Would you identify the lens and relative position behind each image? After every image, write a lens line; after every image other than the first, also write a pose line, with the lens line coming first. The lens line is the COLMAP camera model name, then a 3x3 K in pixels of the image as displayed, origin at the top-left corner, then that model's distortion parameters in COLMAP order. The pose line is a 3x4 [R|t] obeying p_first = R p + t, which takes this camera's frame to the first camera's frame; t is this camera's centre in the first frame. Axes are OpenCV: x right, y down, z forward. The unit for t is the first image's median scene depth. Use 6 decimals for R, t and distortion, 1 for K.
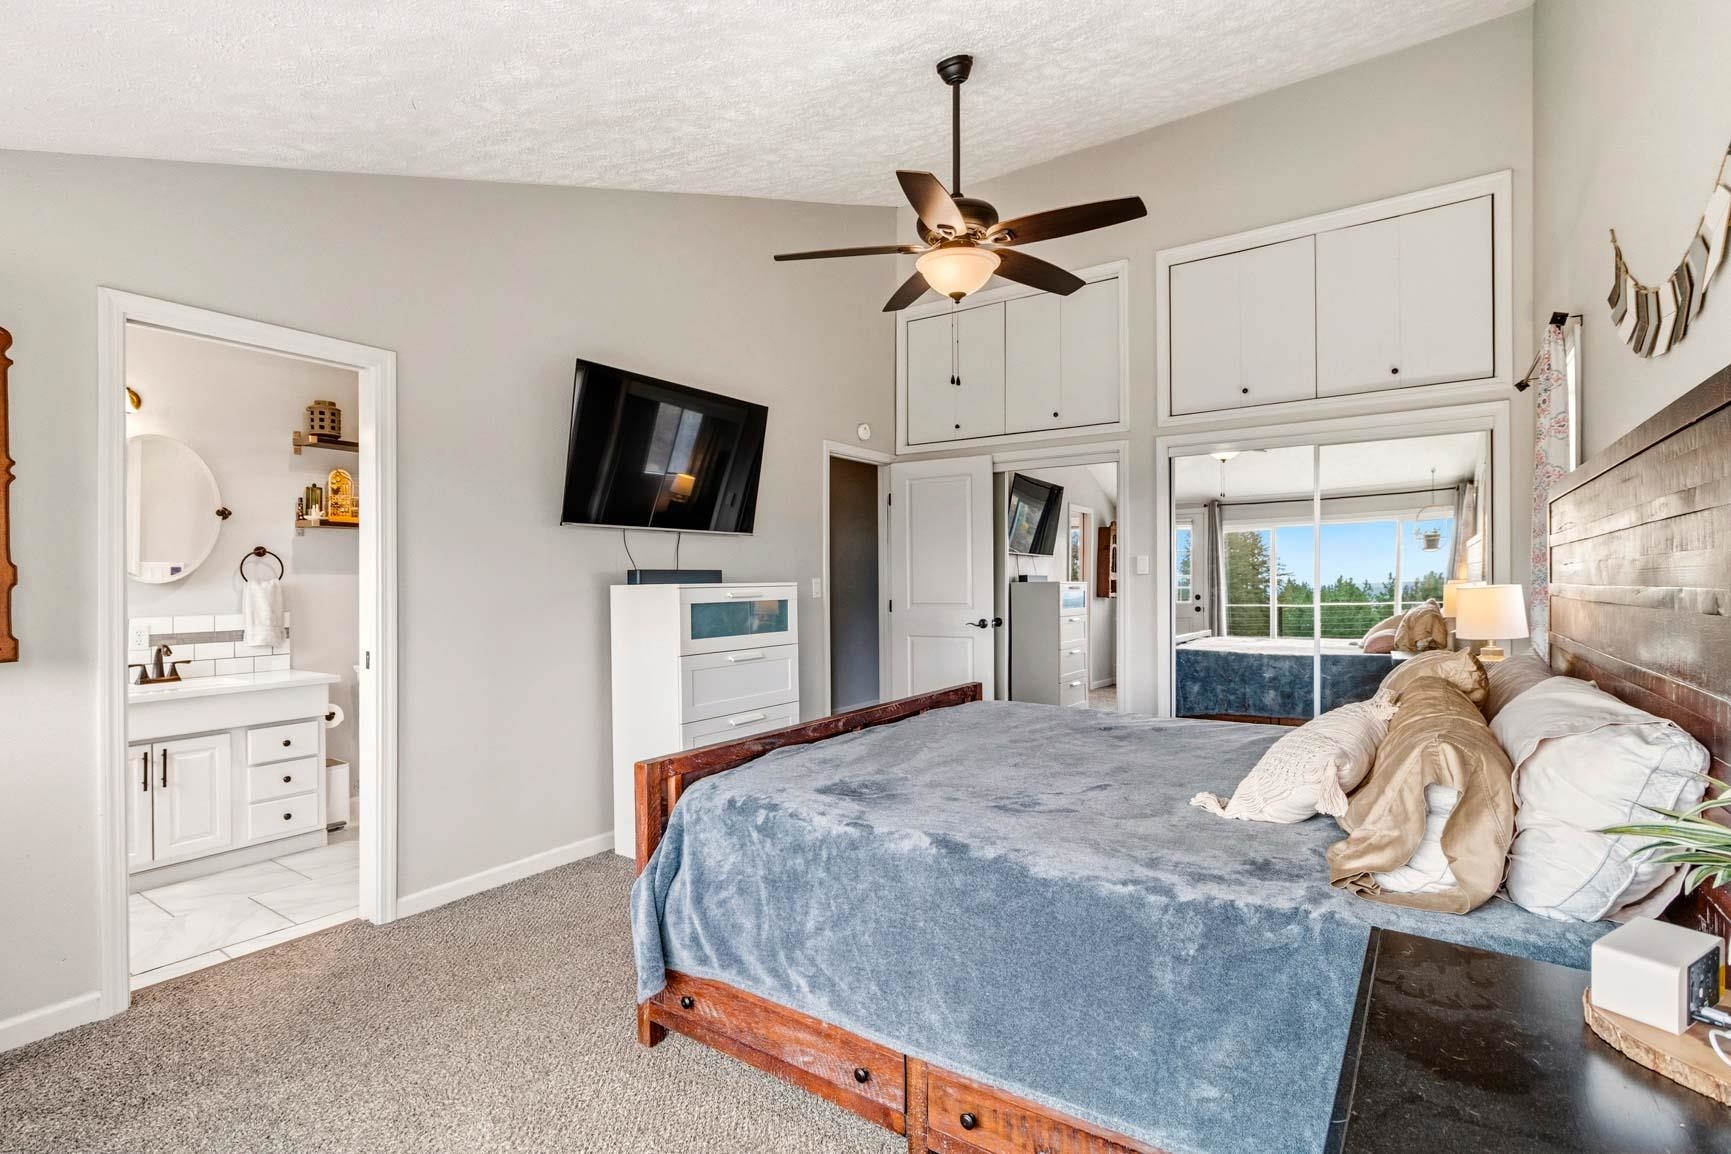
lens RADIAL K [[798.1, 0, 862.5], [0, 798.1, 577.9], [0, 0, 1]] dist [0.000105, -0.000003]
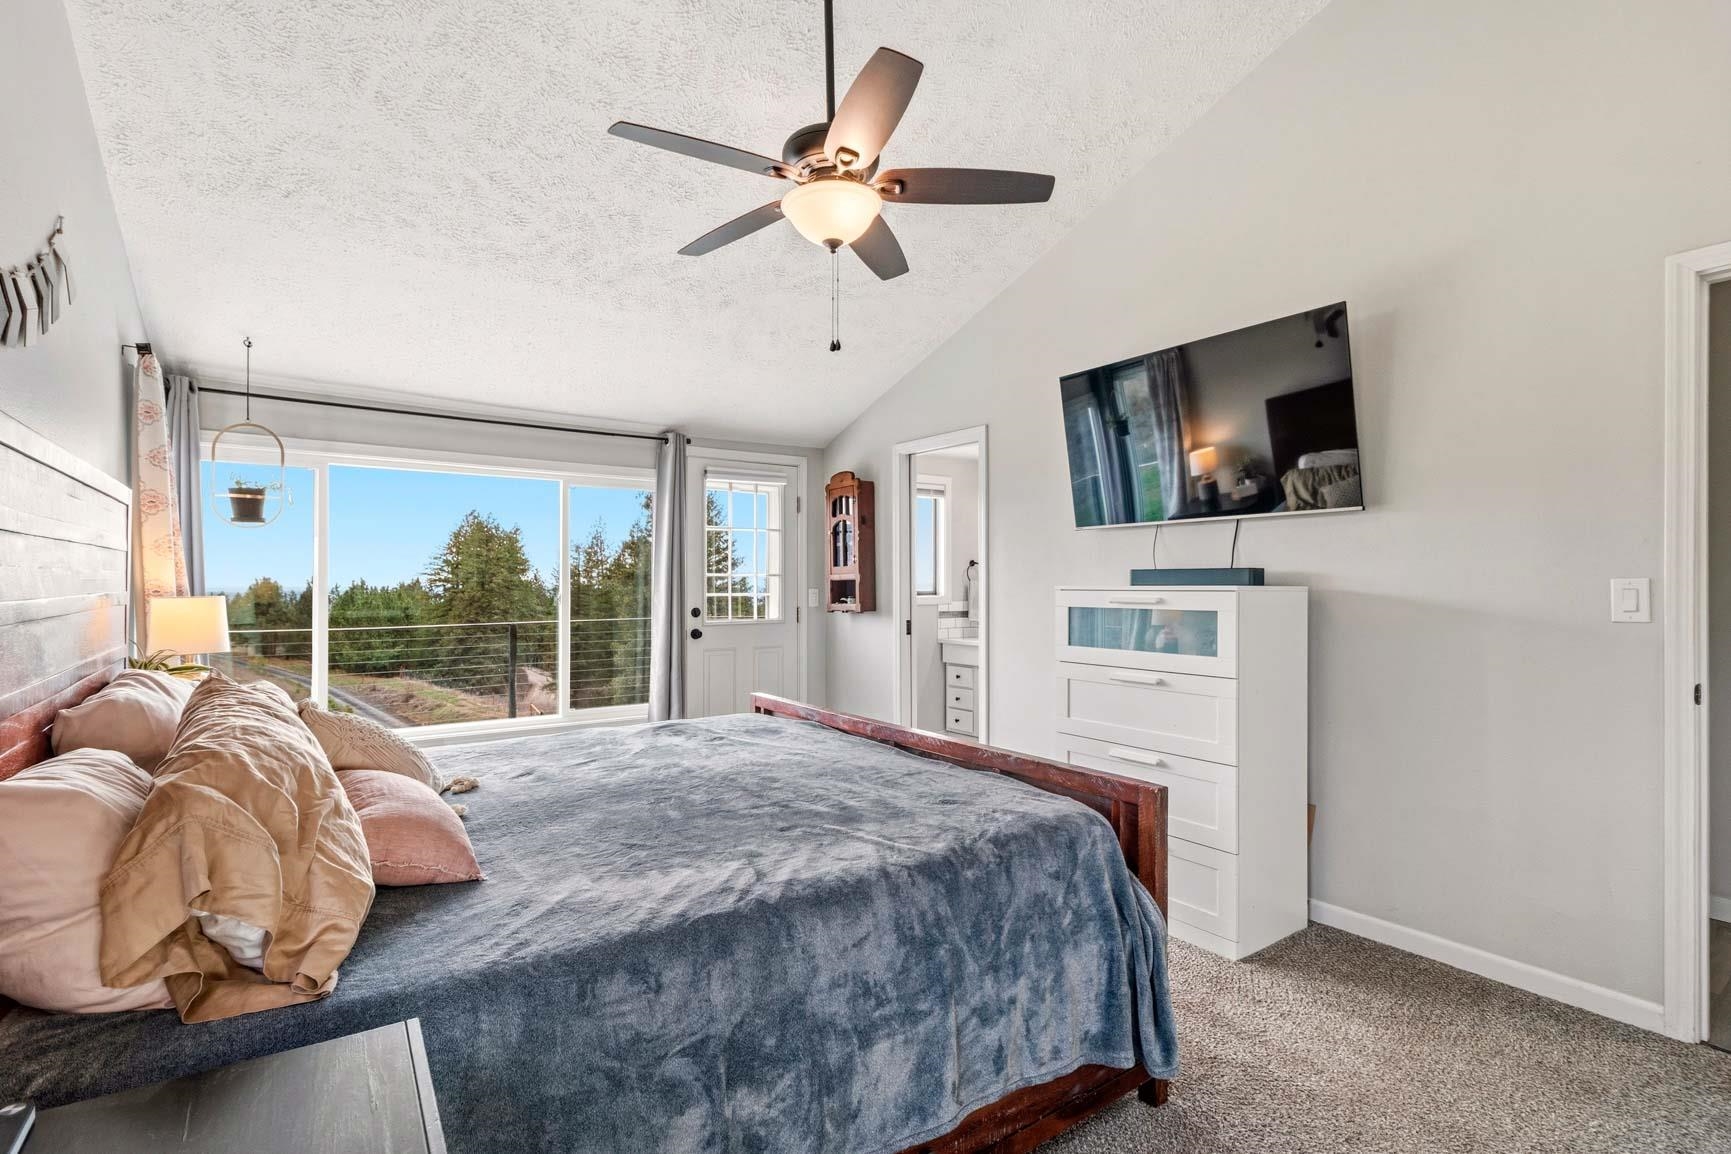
lens RADIAL K [[798.1, 0, 860.5], [0, 798.1, 580.7], [0, 0, 1]] dist [0.000105, -0.000003]
pose [[-0.351401, 0.004538, -0.936214, 0.644597], [0.004856, 0.999984, 0.003025, -0.001661], [0.936212, -0.003483, -0.351418, 0.958995]]
